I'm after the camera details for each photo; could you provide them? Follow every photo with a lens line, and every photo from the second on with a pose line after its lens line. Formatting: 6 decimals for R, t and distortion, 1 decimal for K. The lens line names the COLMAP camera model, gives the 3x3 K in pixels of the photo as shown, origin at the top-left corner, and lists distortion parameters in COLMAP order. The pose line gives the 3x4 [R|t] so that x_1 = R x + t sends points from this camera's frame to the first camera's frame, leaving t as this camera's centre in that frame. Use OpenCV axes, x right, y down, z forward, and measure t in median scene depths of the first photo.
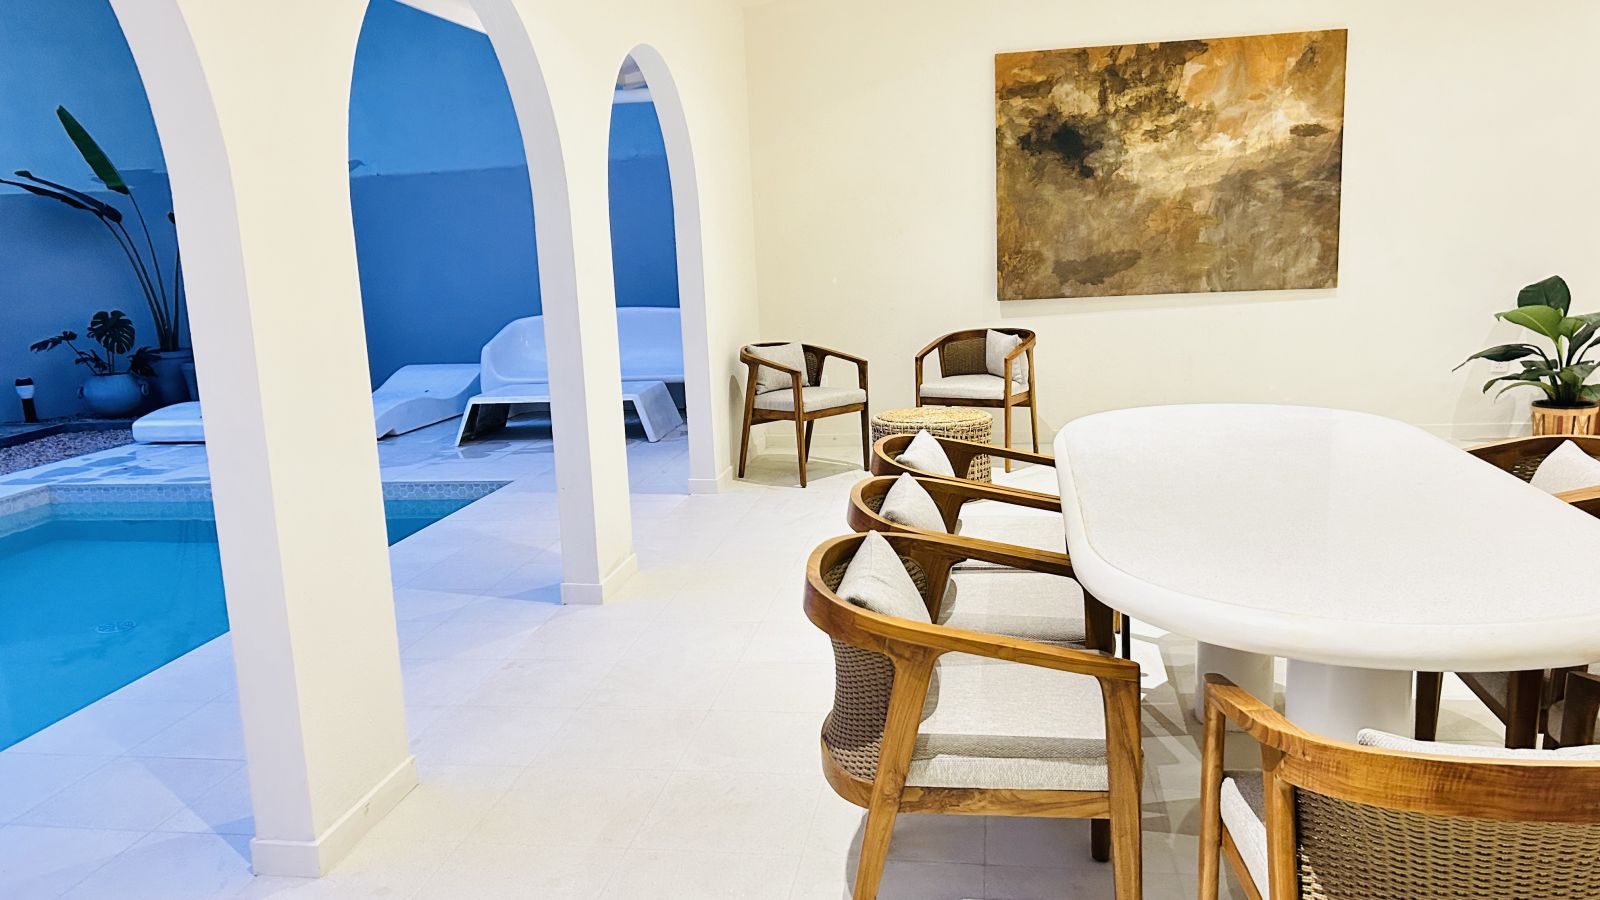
lens RADIAL K [[1211.7, 0, 793.0], [0, 1211.7, 468.7], [0, 0, 1]] dist [0.044726, -0.038199]
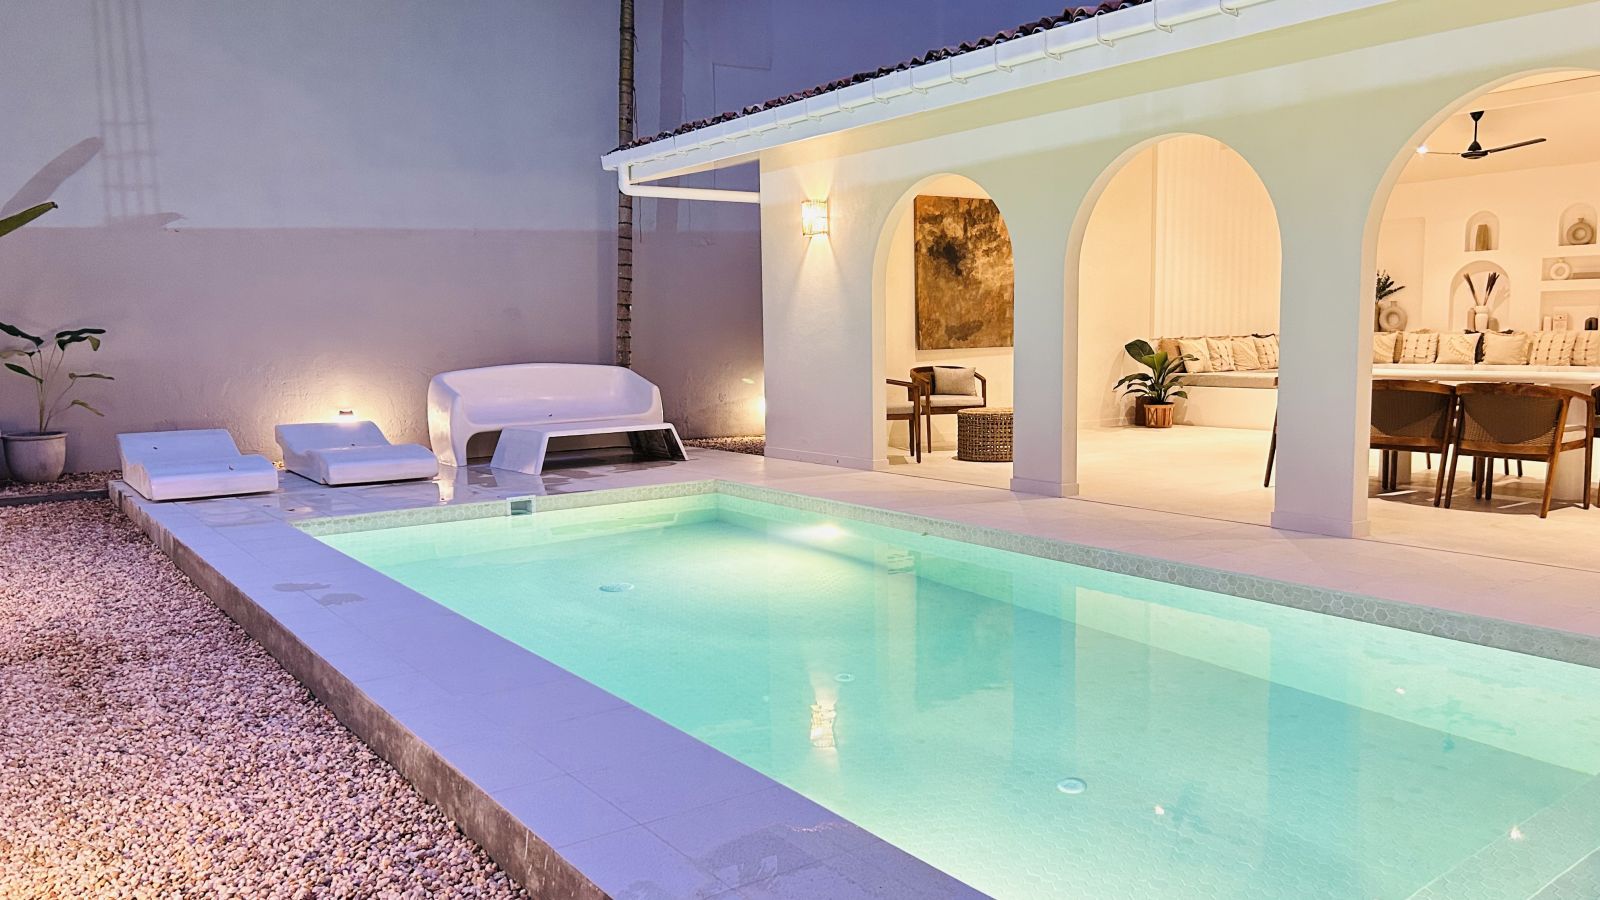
lens RADIAL K [[1211.7, 0, 789.7], [0, 1211.7, 467.3], [0, 0, 1]] dist [0.044726, -0.038199]
pose [[0.718921, -0.050782, 0.693234, -1.067612], [0.120419, 0.991347, -0.052261, 0.073109], [-0.684581, 0.121049, 0.718815, 0.020562]]
